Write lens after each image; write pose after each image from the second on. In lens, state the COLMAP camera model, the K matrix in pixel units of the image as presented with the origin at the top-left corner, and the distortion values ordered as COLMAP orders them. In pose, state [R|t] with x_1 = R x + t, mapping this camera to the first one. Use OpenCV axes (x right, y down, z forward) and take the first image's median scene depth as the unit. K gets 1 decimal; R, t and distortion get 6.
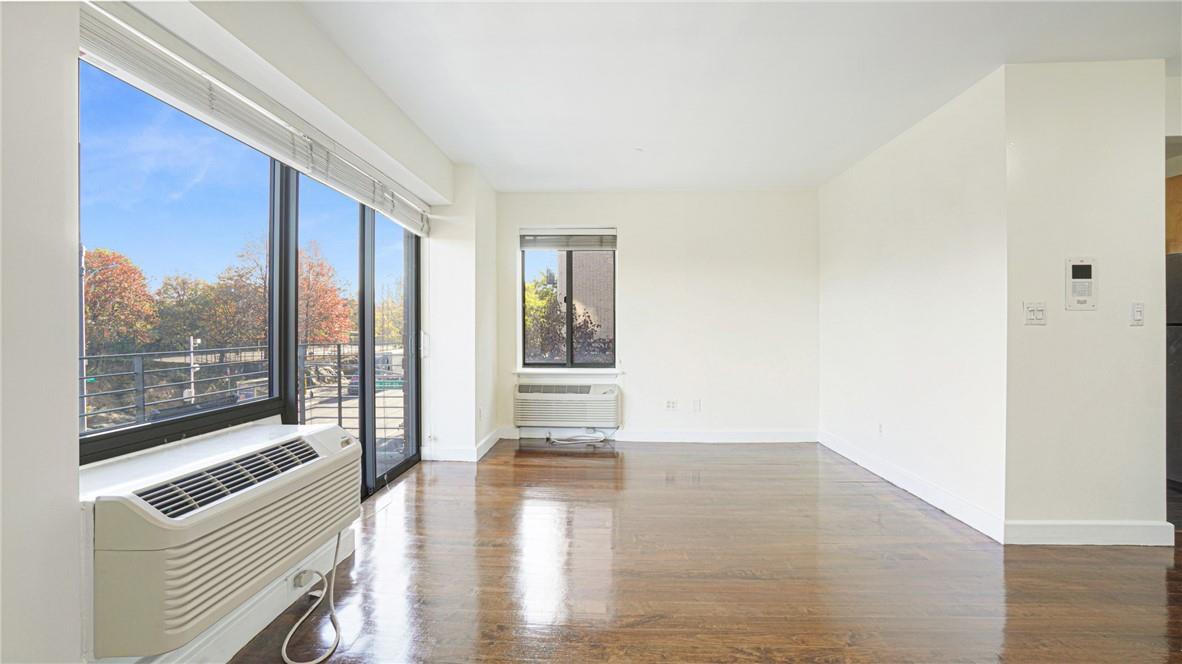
lens RADIAL K [[525.7, 0, 590.5], [0, 525.7, 327.3], [0, 0, 1]] dist [-0.058130, 0.022780]
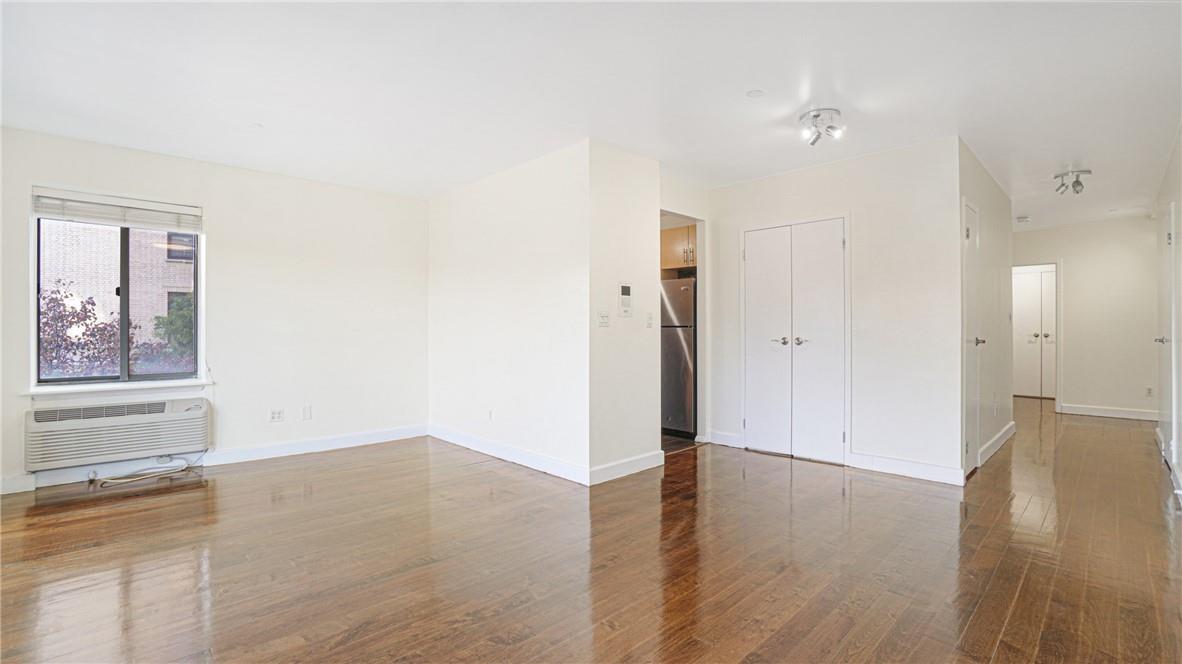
lens RADIAL K [[525.7, 0, 590.5], [0, 525.7, 327.3], [0, 0, 1]] dist [-0.058130, 0.022780]
pose [[0.694454, 0.001427, 0.719536, -0.129437], [-0.000128, 0.999998, -0.001860, -0.000401], [-0.719537, 0.001200, 0.694453, 0.008631]]
